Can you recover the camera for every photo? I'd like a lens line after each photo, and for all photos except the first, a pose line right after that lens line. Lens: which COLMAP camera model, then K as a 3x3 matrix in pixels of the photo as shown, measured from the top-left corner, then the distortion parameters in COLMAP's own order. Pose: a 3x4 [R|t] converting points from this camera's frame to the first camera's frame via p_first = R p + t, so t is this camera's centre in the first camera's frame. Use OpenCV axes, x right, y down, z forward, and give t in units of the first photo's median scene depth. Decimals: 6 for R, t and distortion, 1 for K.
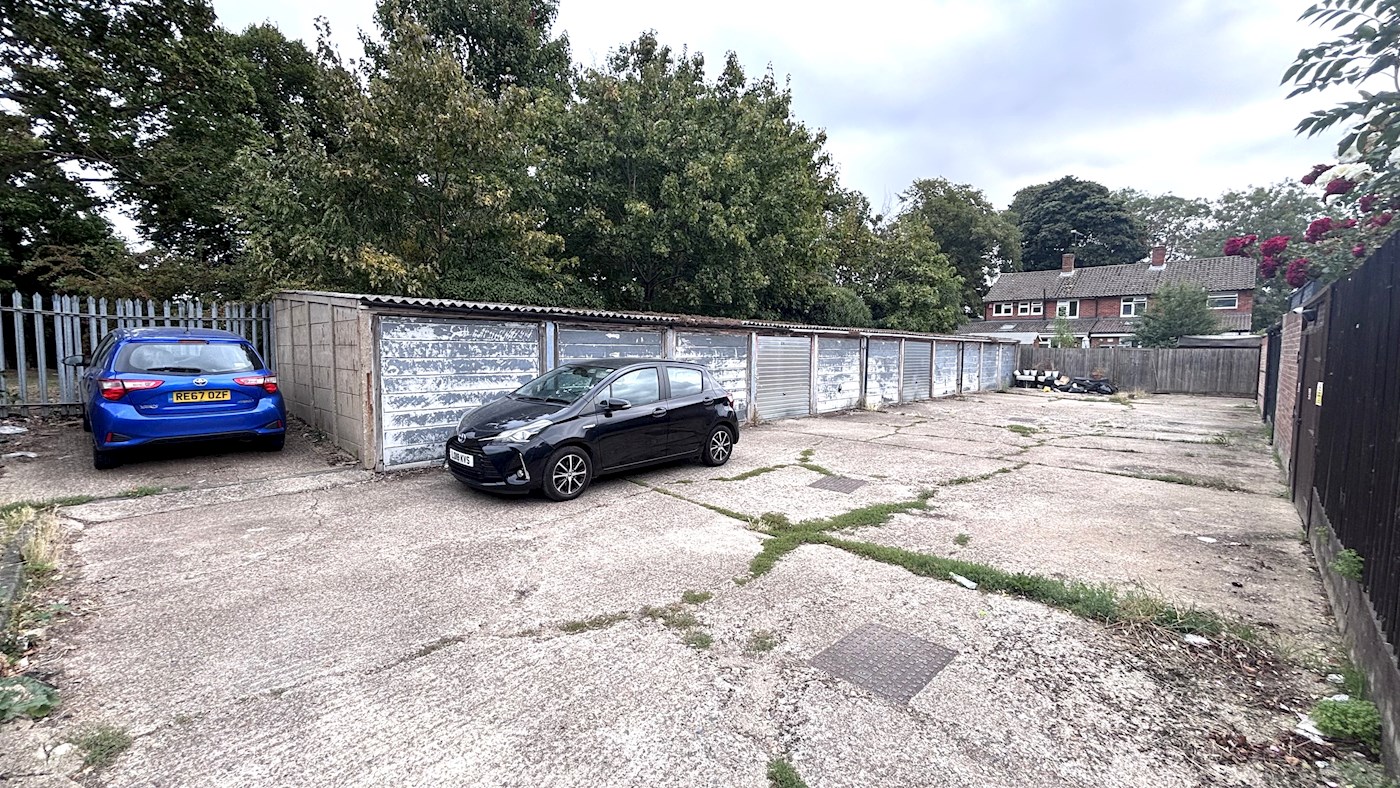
lens RADIAL K [[557.8, 0, 700.0], [0, 557.8, 394.0], [0, 0, 1]] dist [0.000397, -0.007575]
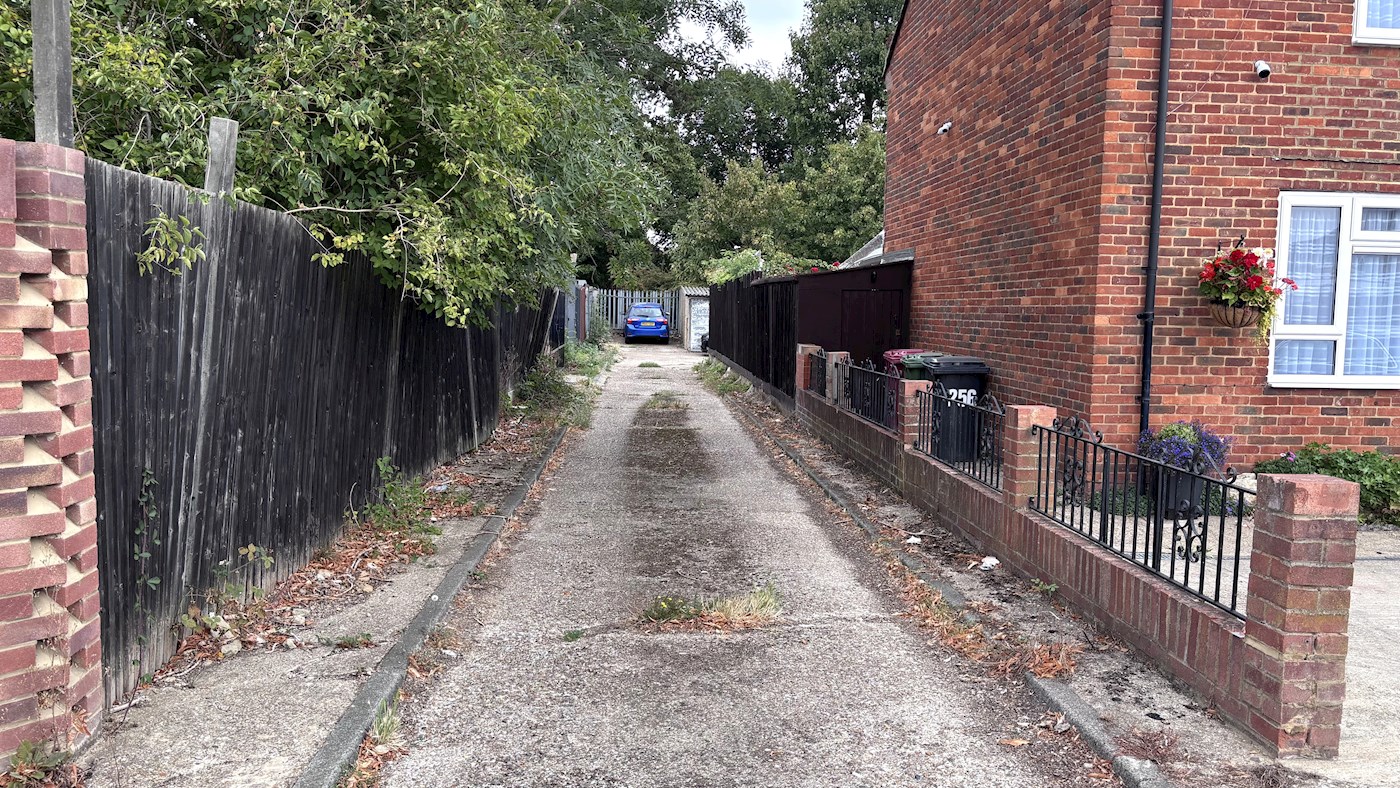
lens RADIAL K [[909.6, 0, 700.0], [0, 909.6, 394.0], [0, 0, 1]] dist [0.008628, 0.000957]
pose [[0.725159, 0.072383, -0.684766, 2.131364], [-0.068690, 0.997103, 0.032656, 0.154841], [0.685146, 0.023356, 0.728031, -1.891917]]
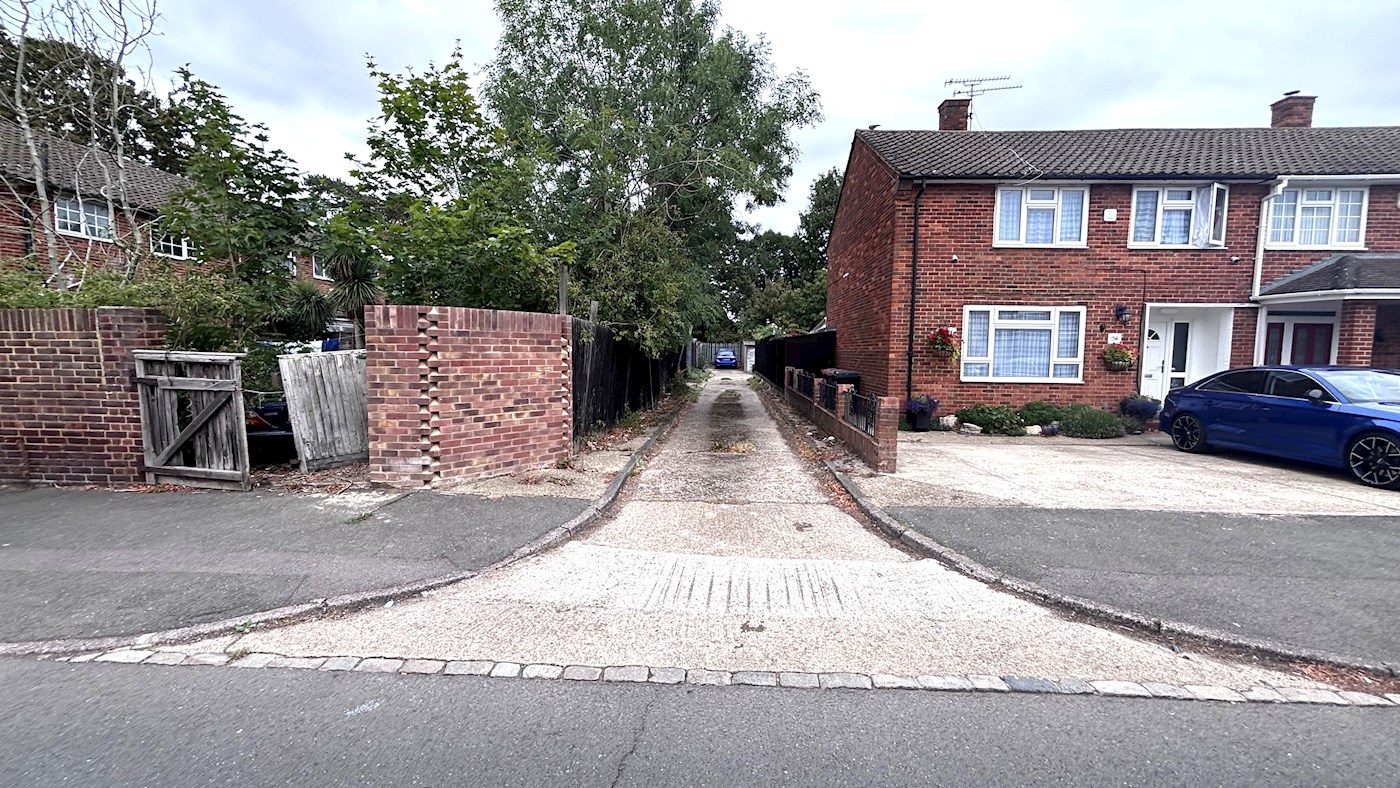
lens RADIAL K [[557.8, 0, 700.0], [0, 557.8, 394.0], [0, 0, 1]] dist [0.000397, -0.007575]
pose [[0.636267, 0.061425, -0.769020, 2.857806], [-0.068109, 0.997405, 0.023315, 0.198783], [0.768457, 0.037543, 0.638799, -2.466700]]
